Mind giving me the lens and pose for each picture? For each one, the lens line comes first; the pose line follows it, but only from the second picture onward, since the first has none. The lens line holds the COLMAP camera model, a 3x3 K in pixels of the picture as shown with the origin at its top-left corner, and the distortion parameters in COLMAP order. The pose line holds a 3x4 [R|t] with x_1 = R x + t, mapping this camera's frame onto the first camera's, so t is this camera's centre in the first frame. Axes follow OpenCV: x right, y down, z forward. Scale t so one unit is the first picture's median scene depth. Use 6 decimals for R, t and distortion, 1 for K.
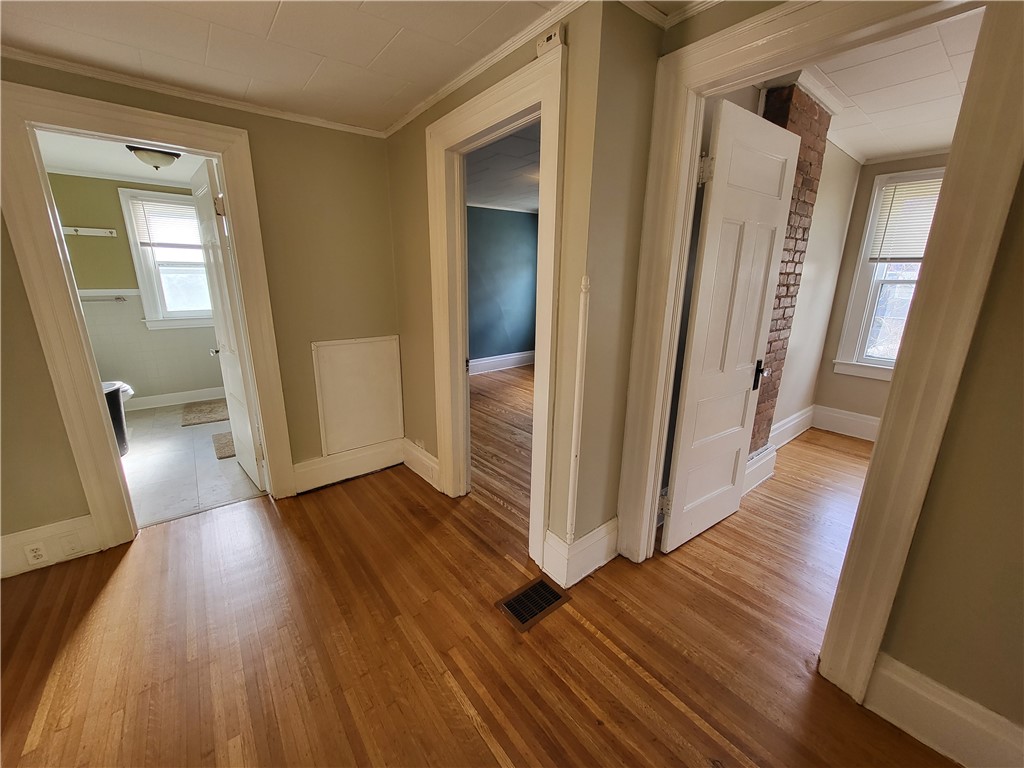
lens RADIAL K [[403.3, 0, 507.5], [0, 403.3, 383.3], [0, 0, 1]] dist [-0.001200, -0.000801]
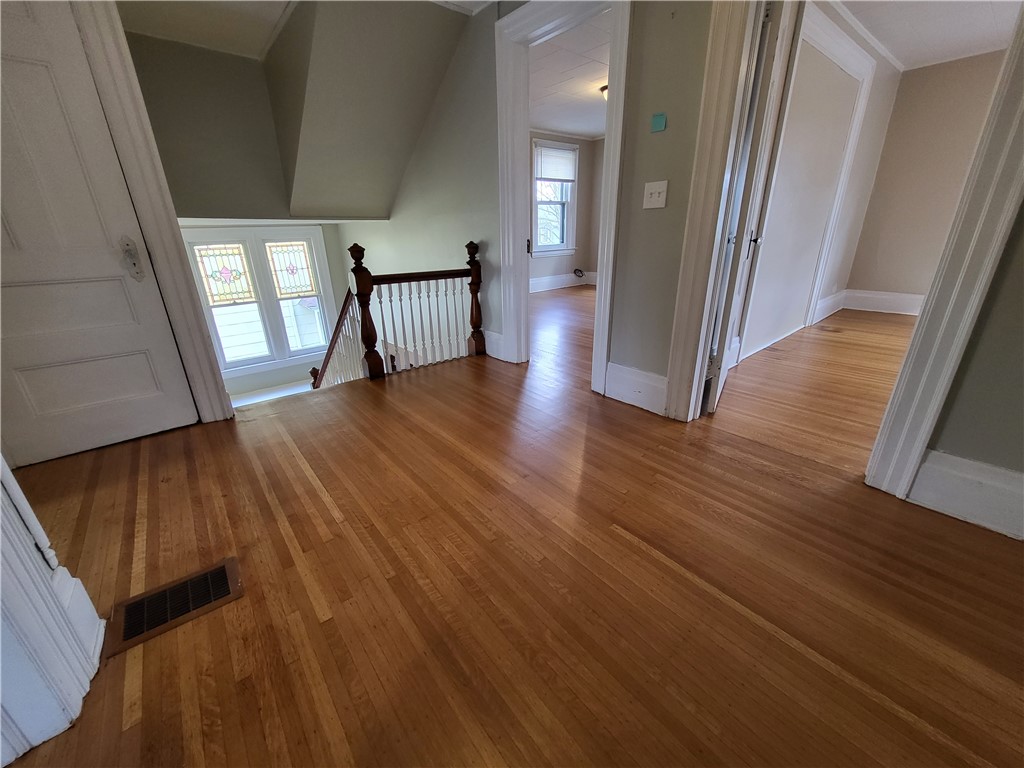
lens RADIAL K [[403.3, 0, 507.5], [0, 403.3, 383.3], [0, 0, 1]] dist [-0.001200, -0.000801]
pose [[-0.999594, 0.024221, -0.015012, -0.489071], [0.010614, 0.805365, 0.592684, -0.120450], [0.026445, 0.592284, -0.805295, 1.416799]]
